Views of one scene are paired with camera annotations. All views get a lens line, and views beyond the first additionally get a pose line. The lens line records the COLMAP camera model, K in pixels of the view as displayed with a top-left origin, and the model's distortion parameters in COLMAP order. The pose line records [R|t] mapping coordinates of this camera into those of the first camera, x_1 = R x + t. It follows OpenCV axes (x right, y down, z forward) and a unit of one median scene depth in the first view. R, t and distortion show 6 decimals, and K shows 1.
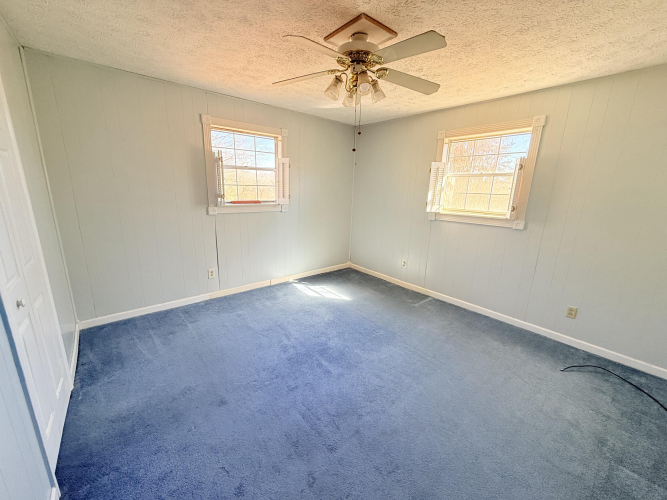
lens RADIAL K [[266.2, 0, 331.0], [0, 266.2, 250.5], [0, 0, 1]] dist [0.001877, -0.000212]
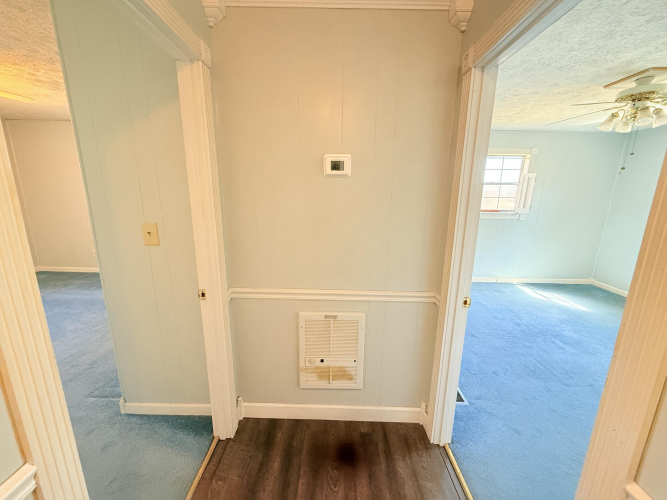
lens RADIAL K [[266.2, 0, 331.0], [0, 266.2, 250.5], [0, 0, 1]] dist [0.001877, -0.000212]
pose [[0.759111, 0.122067, -0.639414, -0.056102], [-0.146222, 0.989134, 0.015235, 0.092604], [0.634326, 0.081931, 0.768712, -0.415266]]
